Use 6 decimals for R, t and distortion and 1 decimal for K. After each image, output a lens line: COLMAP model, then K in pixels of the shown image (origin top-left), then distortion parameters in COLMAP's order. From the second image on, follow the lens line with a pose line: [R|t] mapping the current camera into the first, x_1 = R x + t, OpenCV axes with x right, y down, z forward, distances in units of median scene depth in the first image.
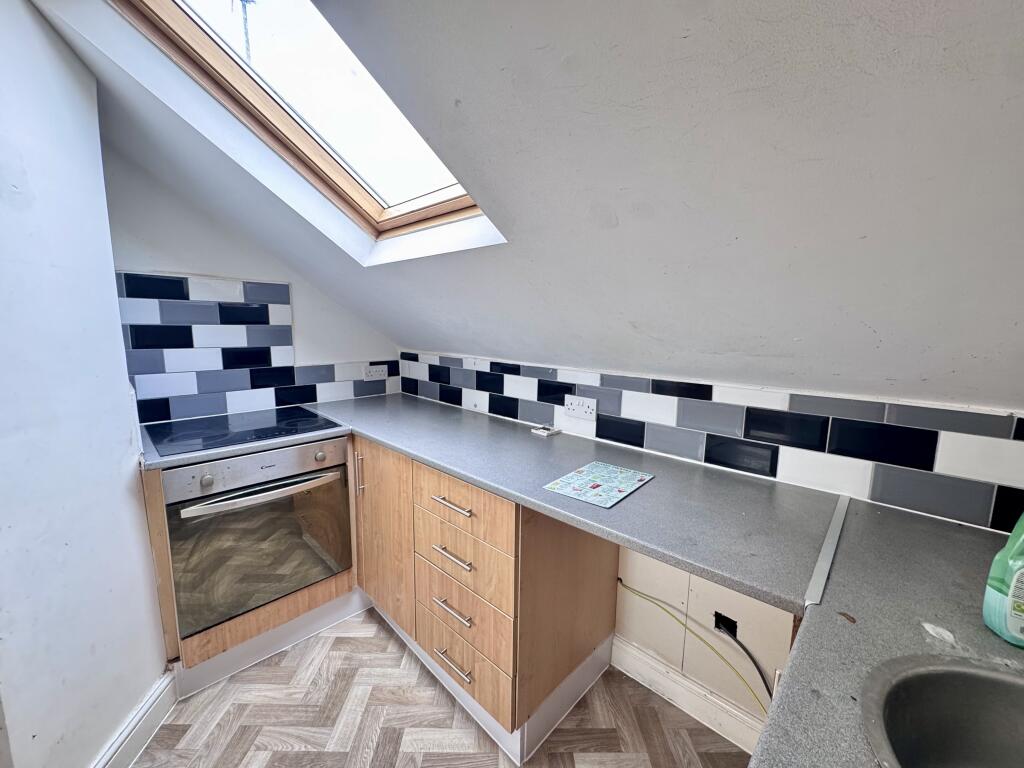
lens RADIAL K [[405.7, 0, 511.7], [0, 405.7, 383.4], [0, 0, 1]] dist [-0.001273, -0.000324]
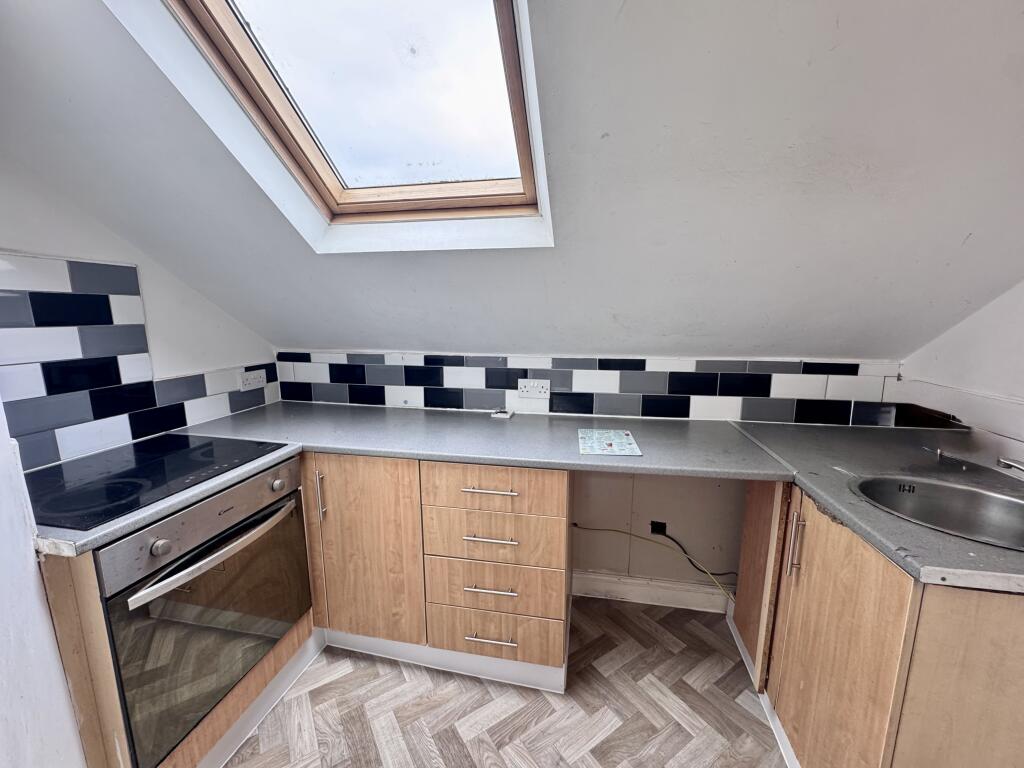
lens RADIAL K [[405.7, 0, 511.5], [0, 405.7, 383.3], [0, 0, 1]] dist [-0.001273, -0.000324]
pose [[0.842759, -0.106847, 0.527581, -0.514191], [0.091871, 0.994272, 0.054607, -0.025752], [-0.530394, 0.002449, 0.847748, 0.062864]]
